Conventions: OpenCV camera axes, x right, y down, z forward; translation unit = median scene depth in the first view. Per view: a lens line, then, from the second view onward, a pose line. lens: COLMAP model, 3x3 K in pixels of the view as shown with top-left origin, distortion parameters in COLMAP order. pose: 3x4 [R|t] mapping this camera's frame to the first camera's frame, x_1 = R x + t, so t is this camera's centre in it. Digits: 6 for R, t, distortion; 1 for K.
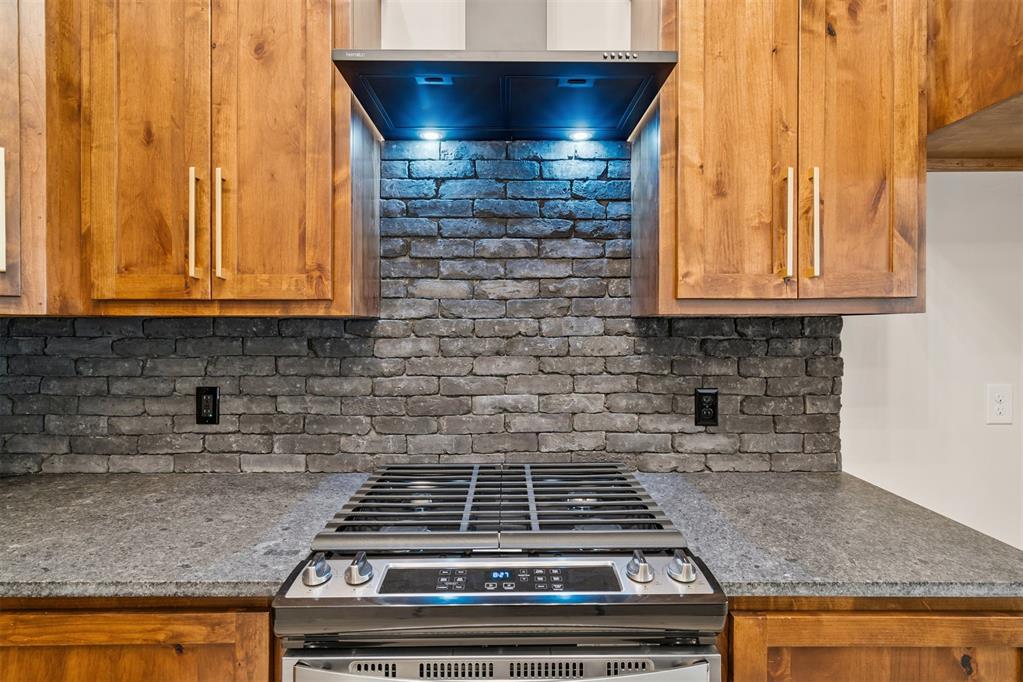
lens RADIAL K [[500.6, 0, 515.8], [0, 500.6, 333.1], [0, 0, 1]] dist [-0.001044, -0.000074]
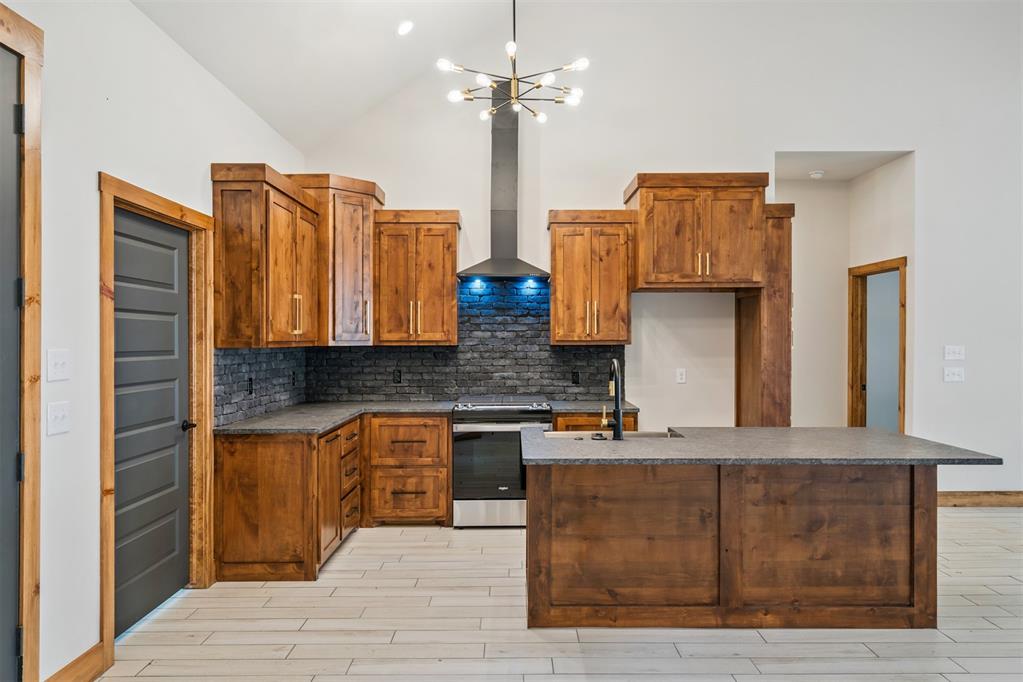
lens RADIAL K [[707.8, 0, 510.6], [0, 707.8, 343.0], [0, 0, 1]] dist [0.001032, 0.000012]
pose [[0.999776, -0.001208, -0.021131, 0.099290], [0.001006, 0.999954, -0.009559, -0.004158], [0.021141, 0.009536, 0.999731, -2.958292]]
